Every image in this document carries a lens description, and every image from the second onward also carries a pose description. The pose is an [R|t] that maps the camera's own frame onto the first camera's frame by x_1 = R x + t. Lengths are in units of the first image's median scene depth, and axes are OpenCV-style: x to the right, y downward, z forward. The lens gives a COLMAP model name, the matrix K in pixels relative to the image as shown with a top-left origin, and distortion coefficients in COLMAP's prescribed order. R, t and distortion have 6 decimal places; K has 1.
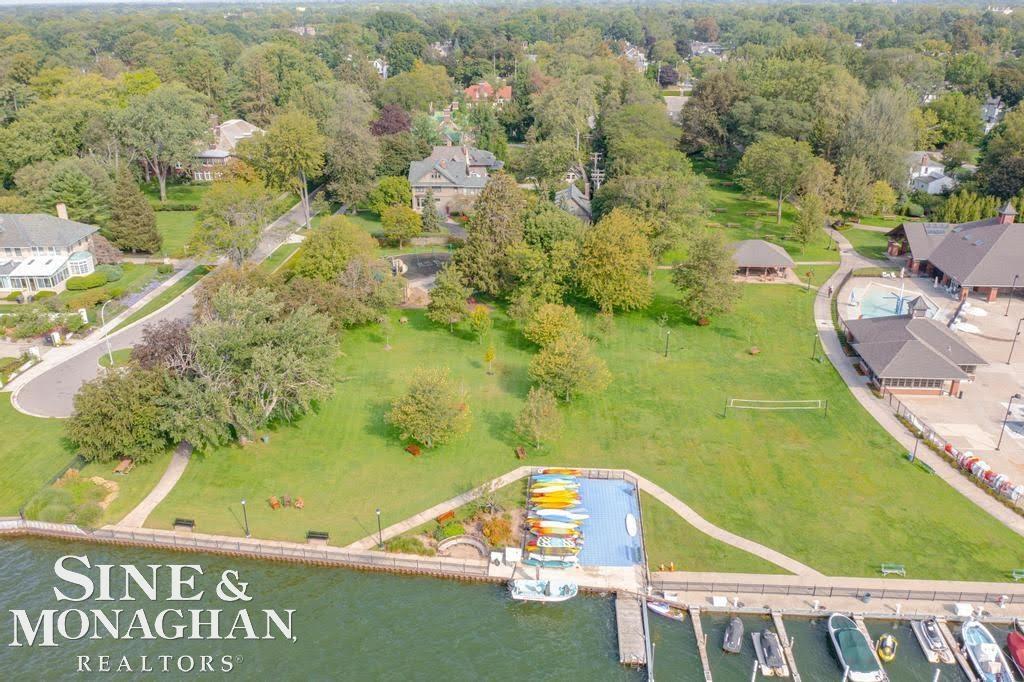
lens RADIAL K [[802.9, 0, 512.0], [0, 802.9, 341.0], [0, 0, 1]] dist [-0.035659, 0.004044]
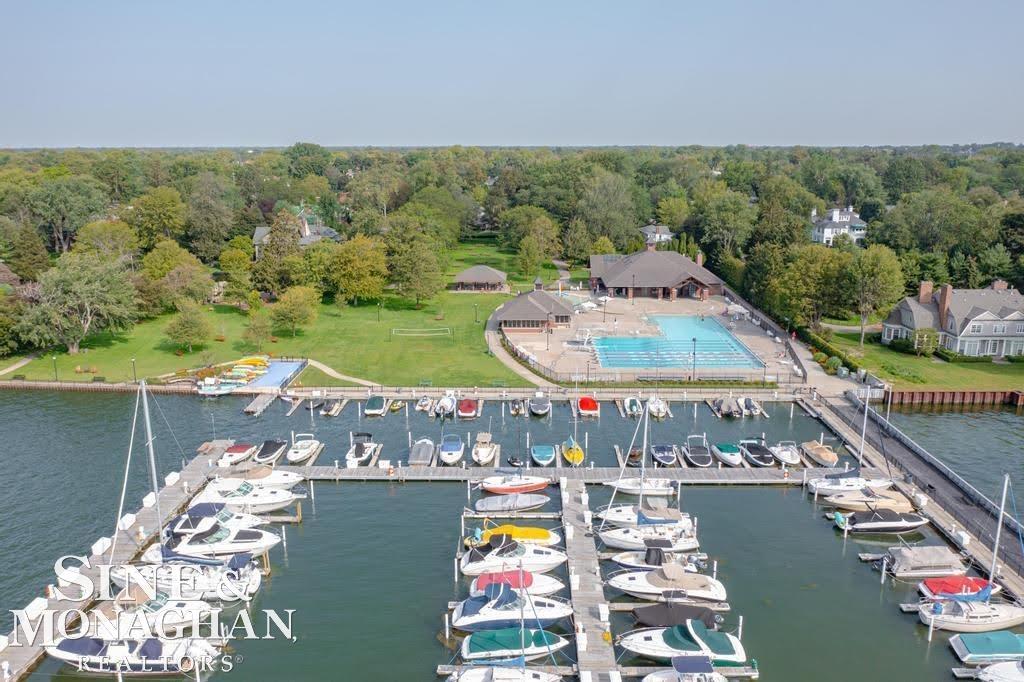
lens RADIAL K [[802.9, 0, 512.0], [0, 802.9, 341.0], [0, 0, 1]] dist [-0.035659, 0.004044]
pose [[0.998198, -0.007288, 0.059562, 0.304645], [0.017170, 0.985786, -0.167126, 0.267449], [-0.057497, 0.167847, 0.984135, -0.409004]]
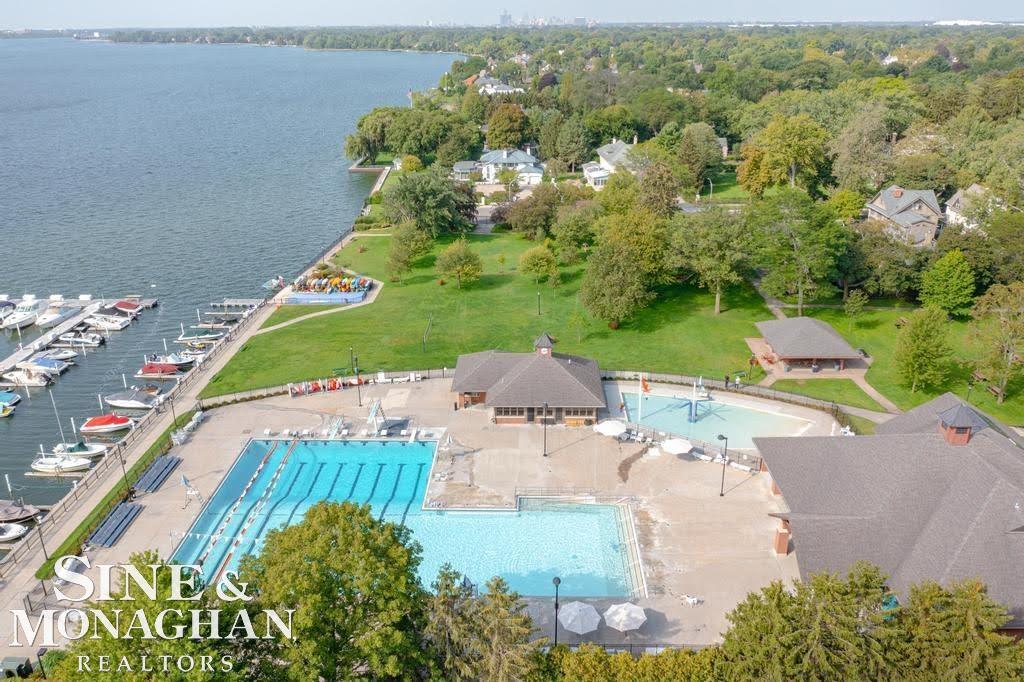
lens RADIAL K [[802.9, 0, 512.0], [0, 802.9, 341.0], [0, 0, 1]] dist [-0.035659, 0.004044]
pose [[0.050513, 0.373125, -0.926405, 1.135911], [-0.393495, 0.859993, 0.324921, -0.276209], [0.917938, 0.348123, 0.190264, 0.650187]]
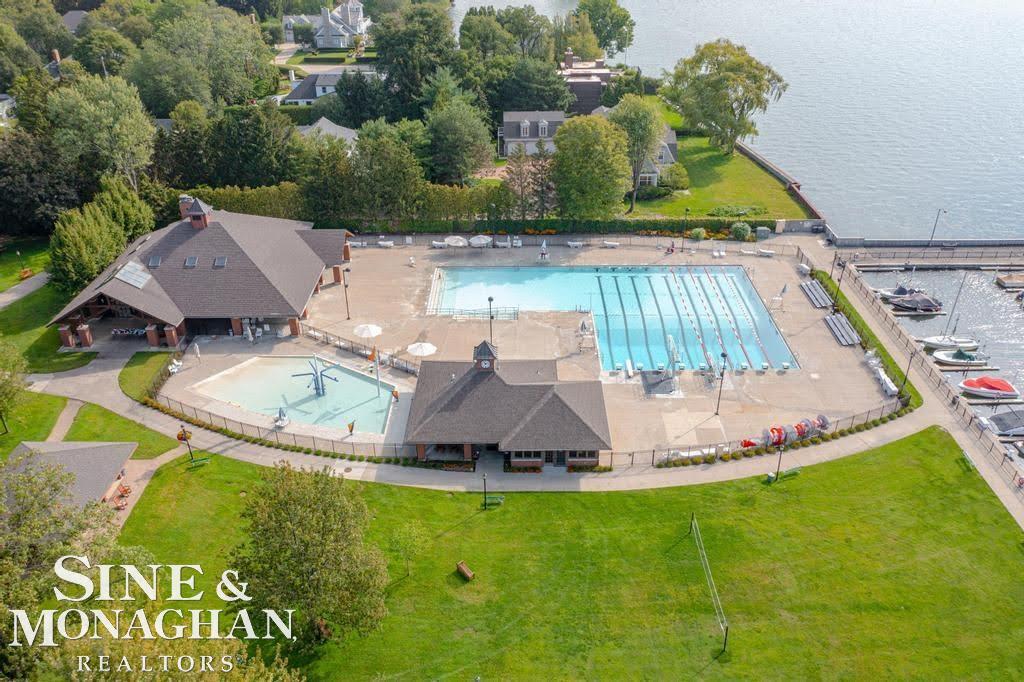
lens RADIAL K [[802.9, 0, 512.0], [0, 802.9, 341.0], [0, 0, 1]] dist [-0.035659, 0.004044]
pose [[-0.063013, -0.491564, 0.868559, -0.092231], [0.407334, 0.781833, 0.472033, -0.316578], [-0.911103, 0.383538, 0.150966, 0.715875]]
